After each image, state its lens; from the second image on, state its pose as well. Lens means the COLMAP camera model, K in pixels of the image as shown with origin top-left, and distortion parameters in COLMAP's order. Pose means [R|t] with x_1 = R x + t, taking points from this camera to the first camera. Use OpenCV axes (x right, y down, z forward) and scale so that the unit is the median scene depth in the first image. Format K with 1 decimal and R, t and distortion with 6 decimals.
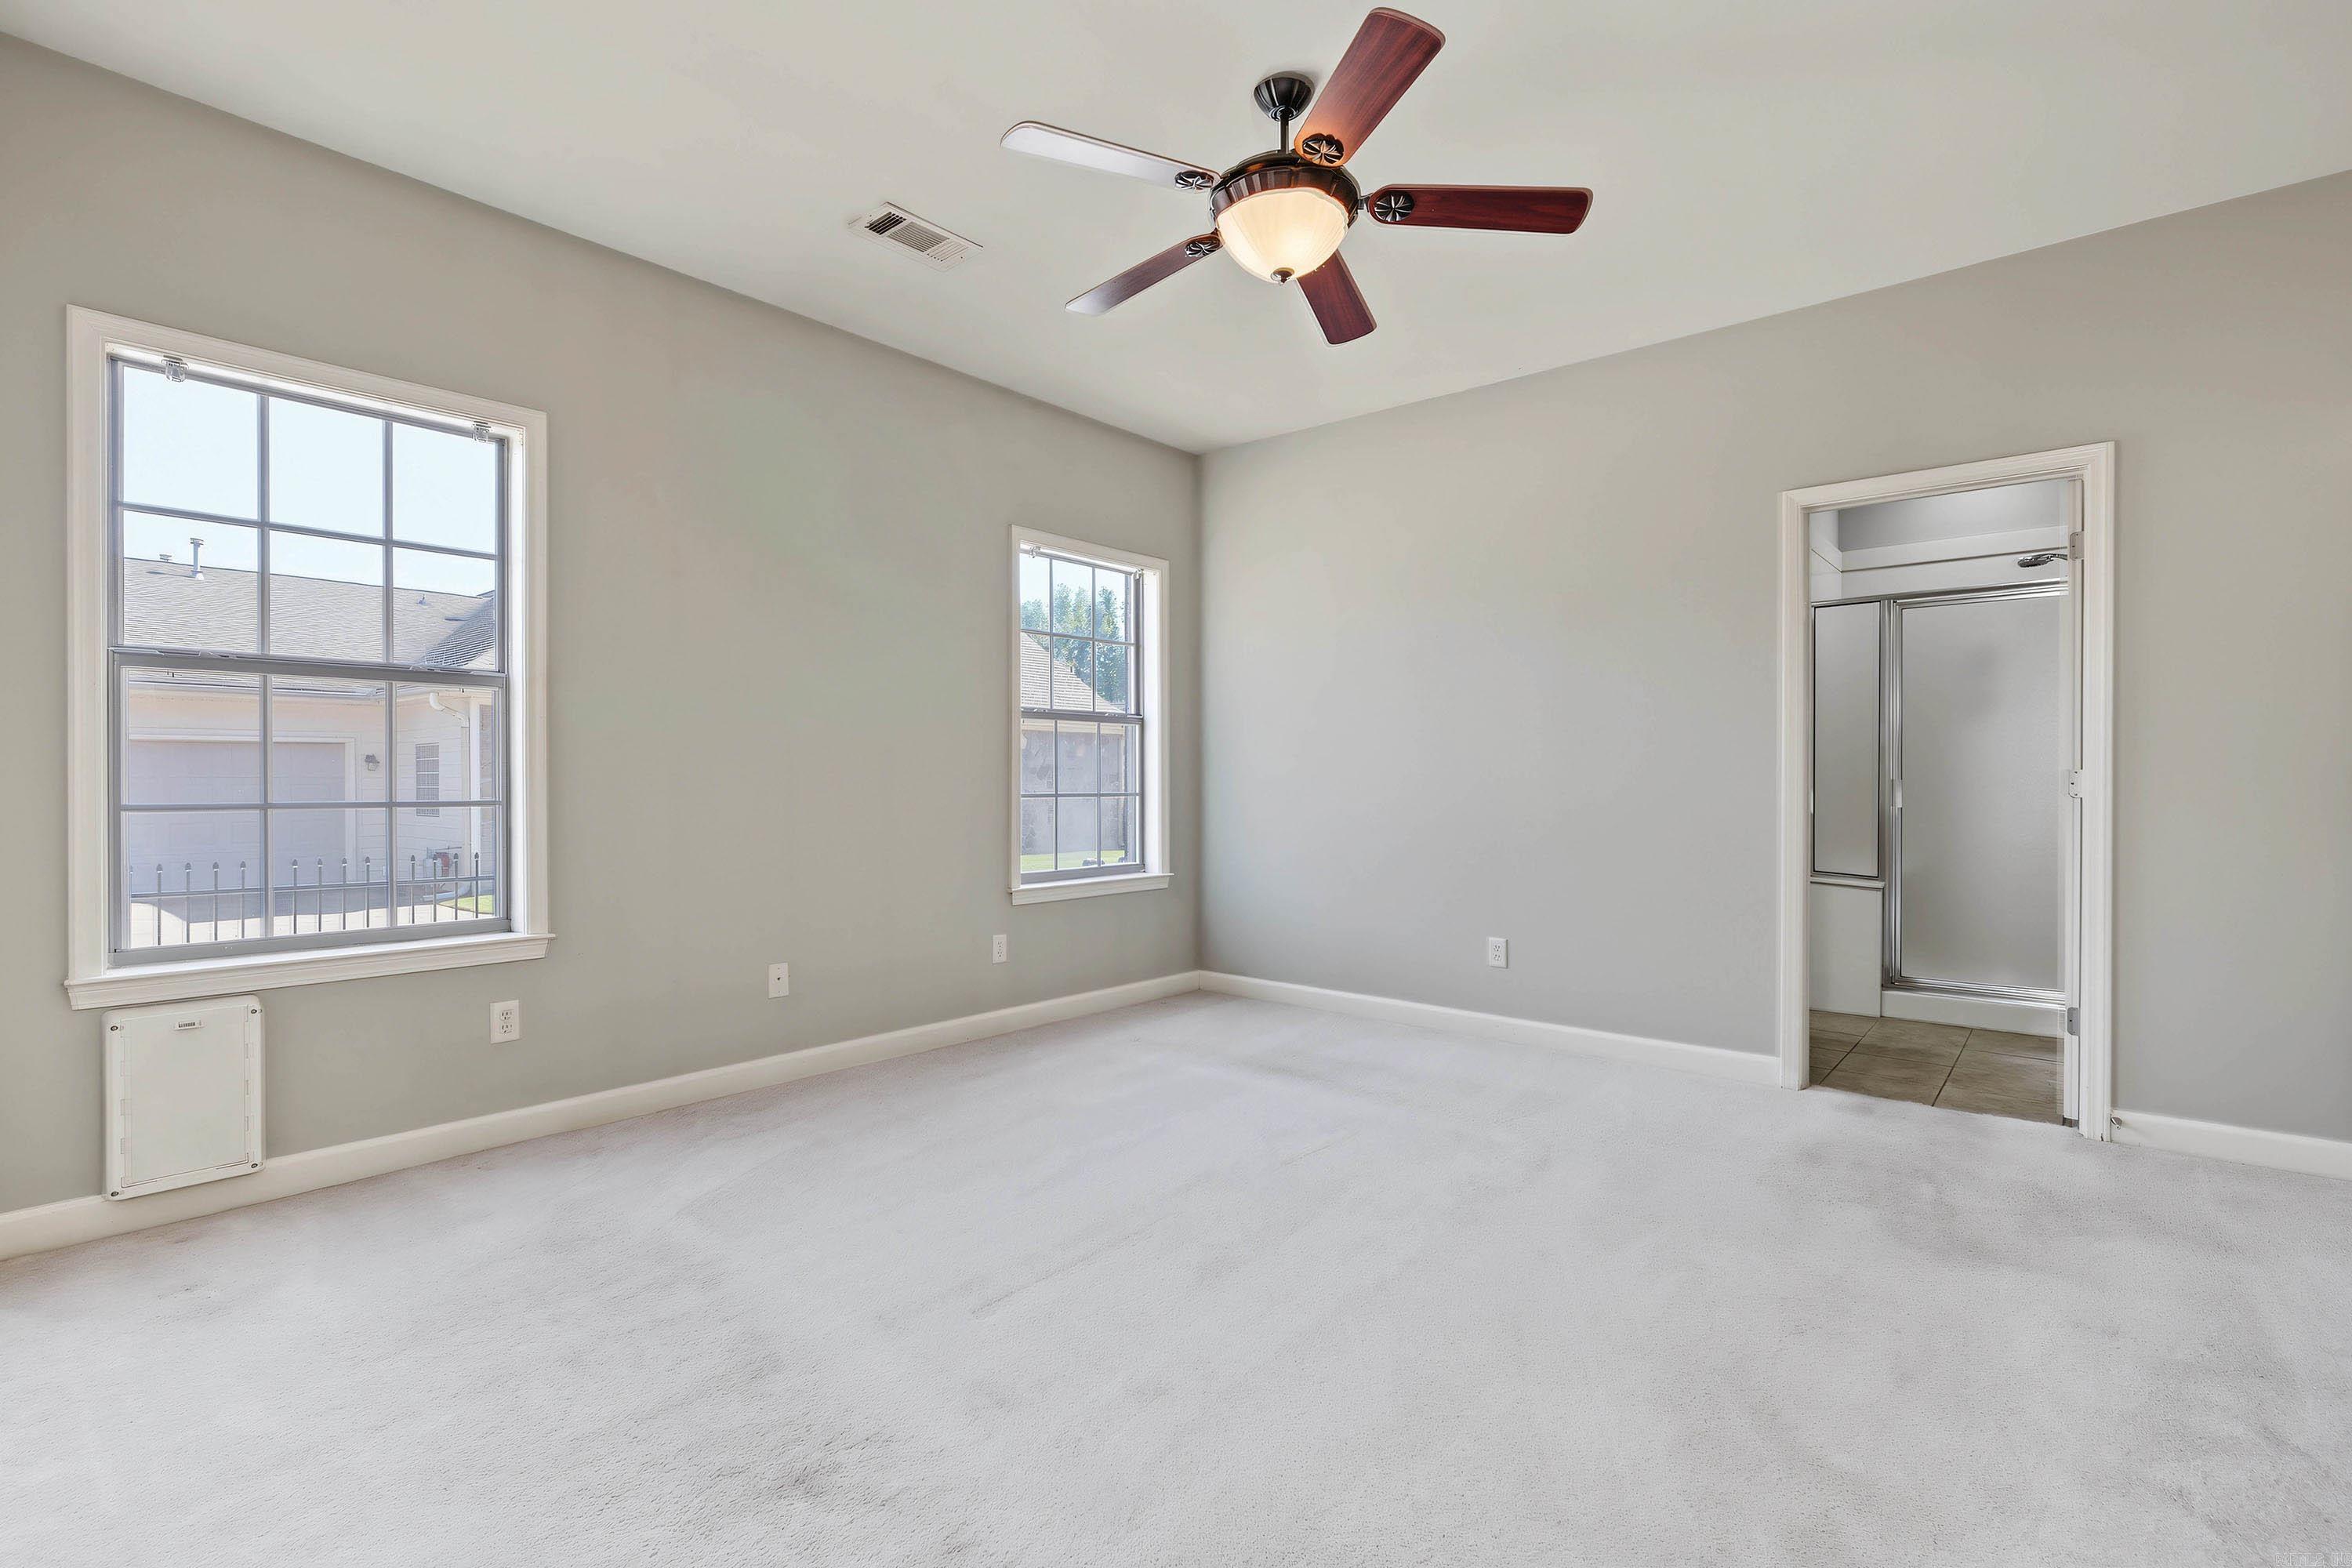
lens RADIAL K [[1147.9, 0, 1187.5], [0, 1147.9, 783.2], [0, 0, 1]] dist [0.002624, 0.000431]
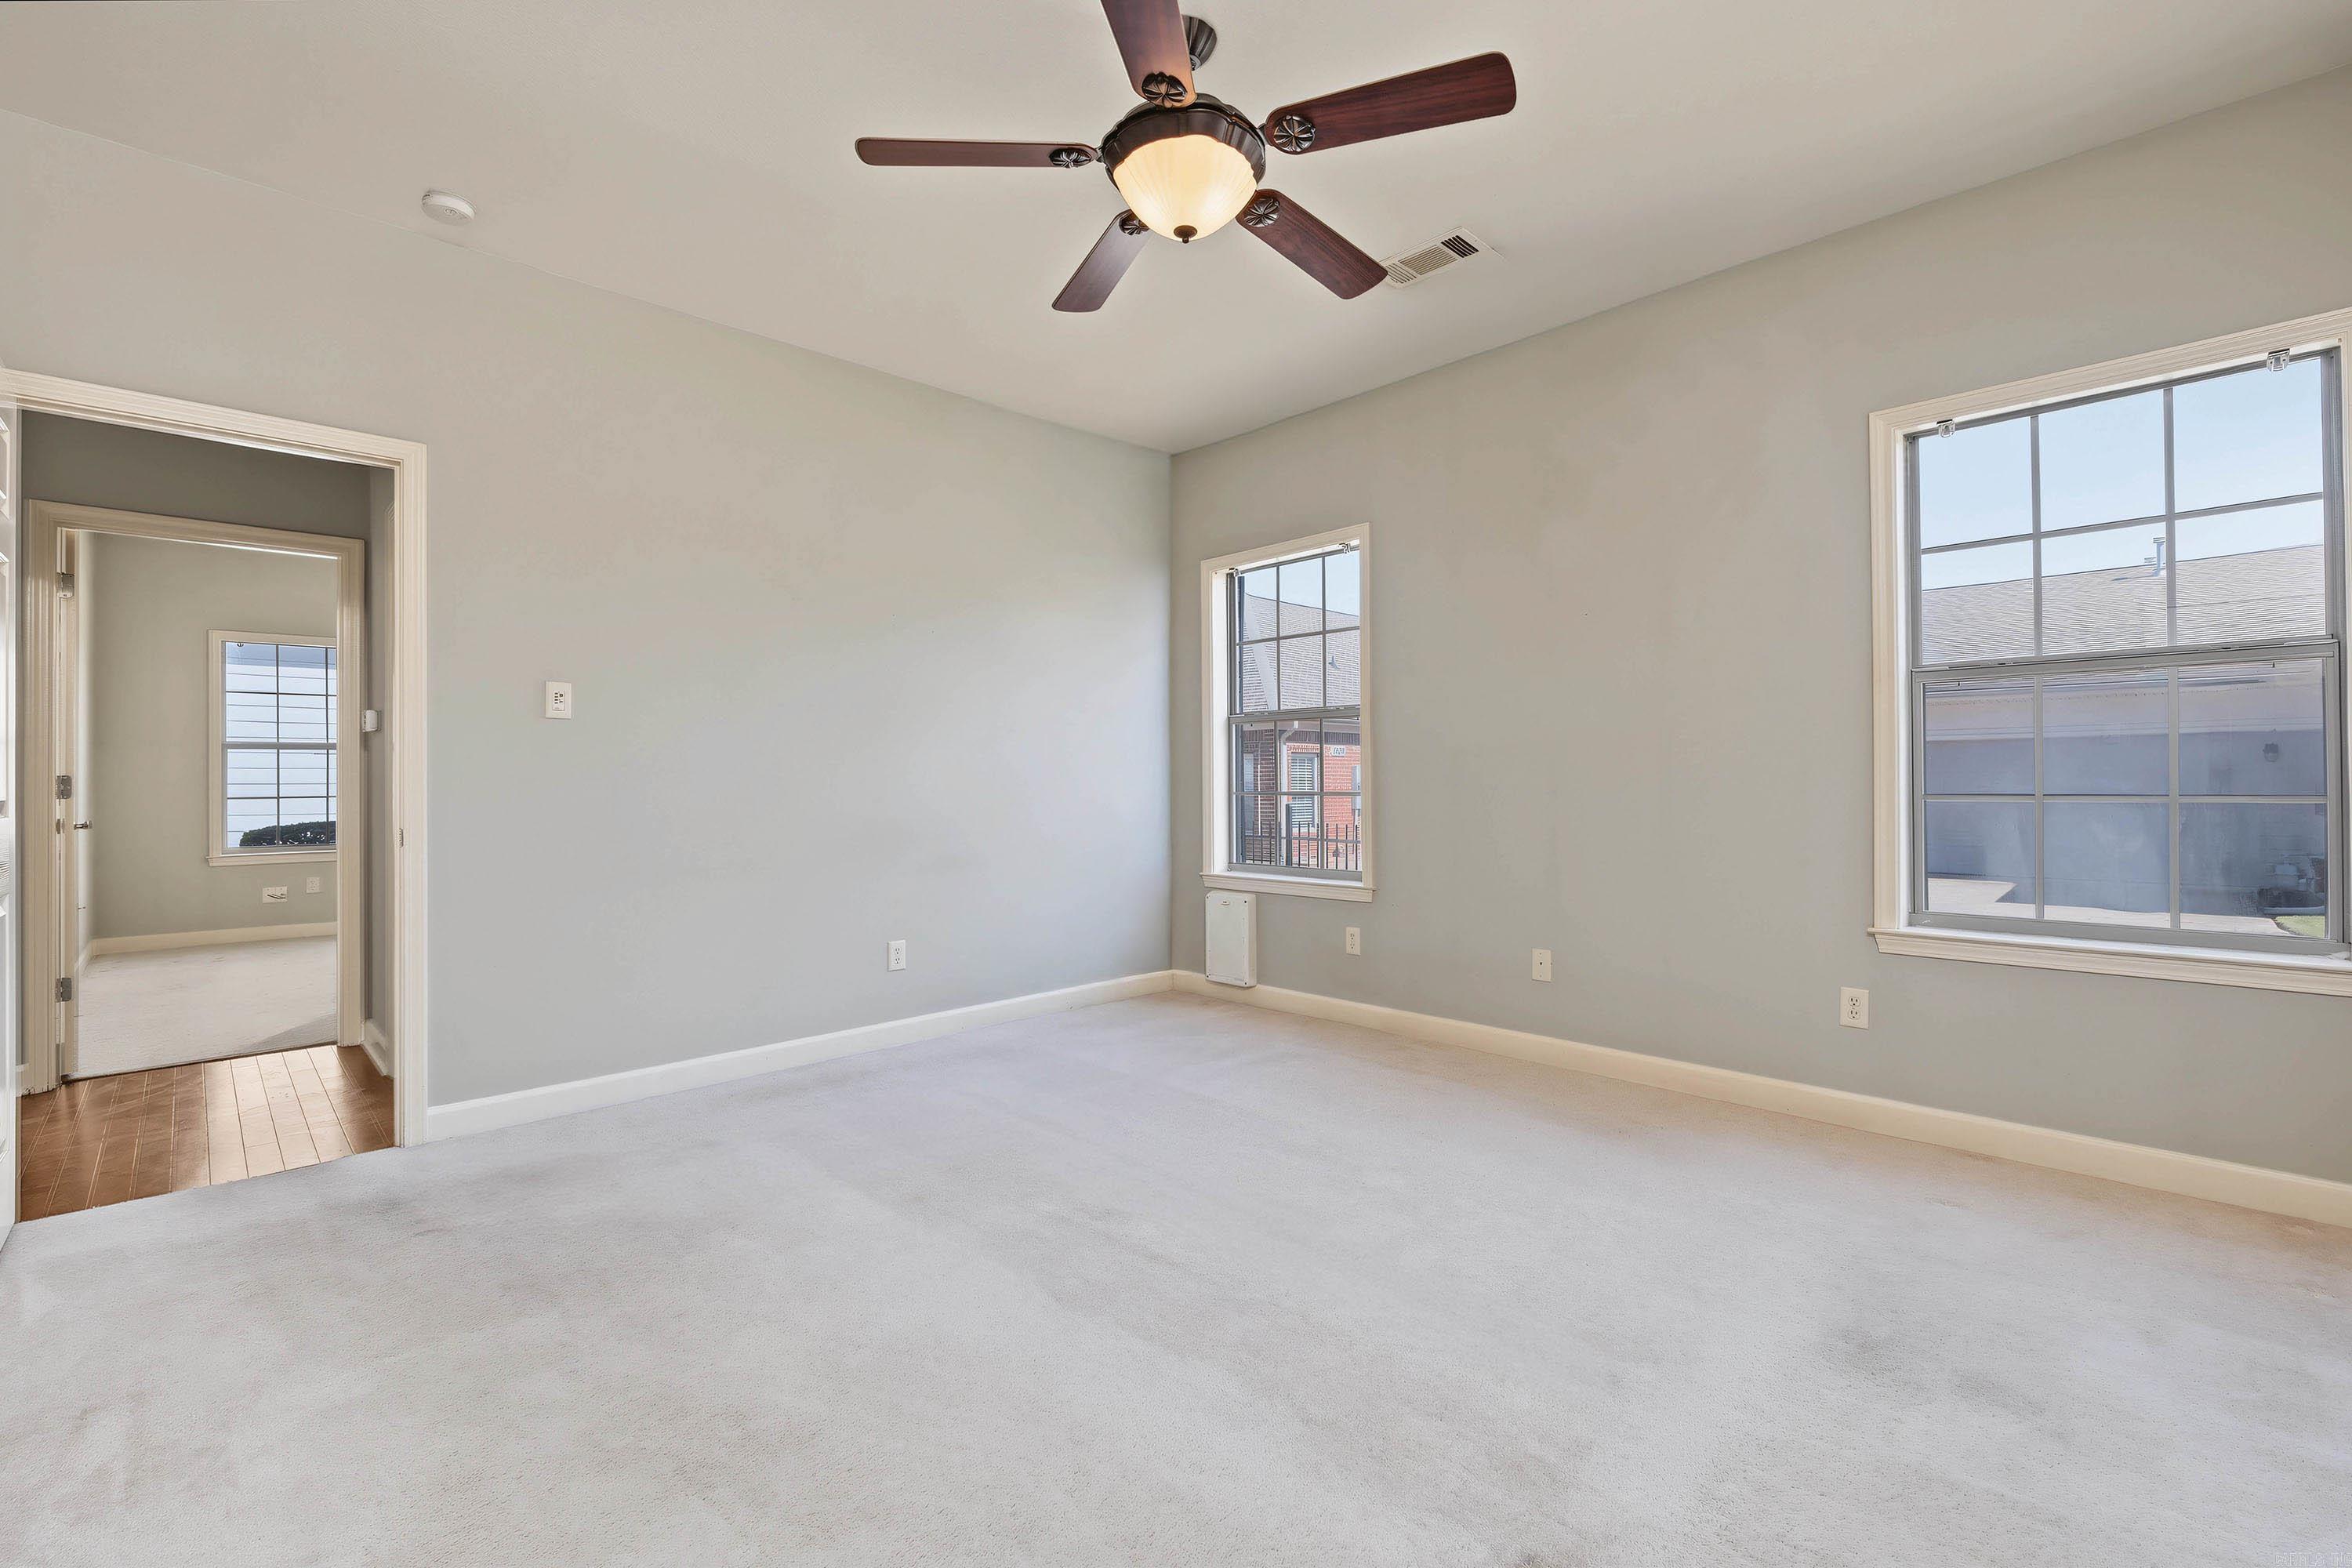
lens RADIAL K [[1059.0, 0, 1179.7], [0, 1059.0, 778.2], [0, 0, 1]] dist [0.001014, -0.000372]
pose [[-0.115835, 0.000851, -0.993268, 0.547982], [0.002505, 0.999997, 0.000565, -0.002650], [0.993265, -0.002422, -0.115837, 0.647588]]
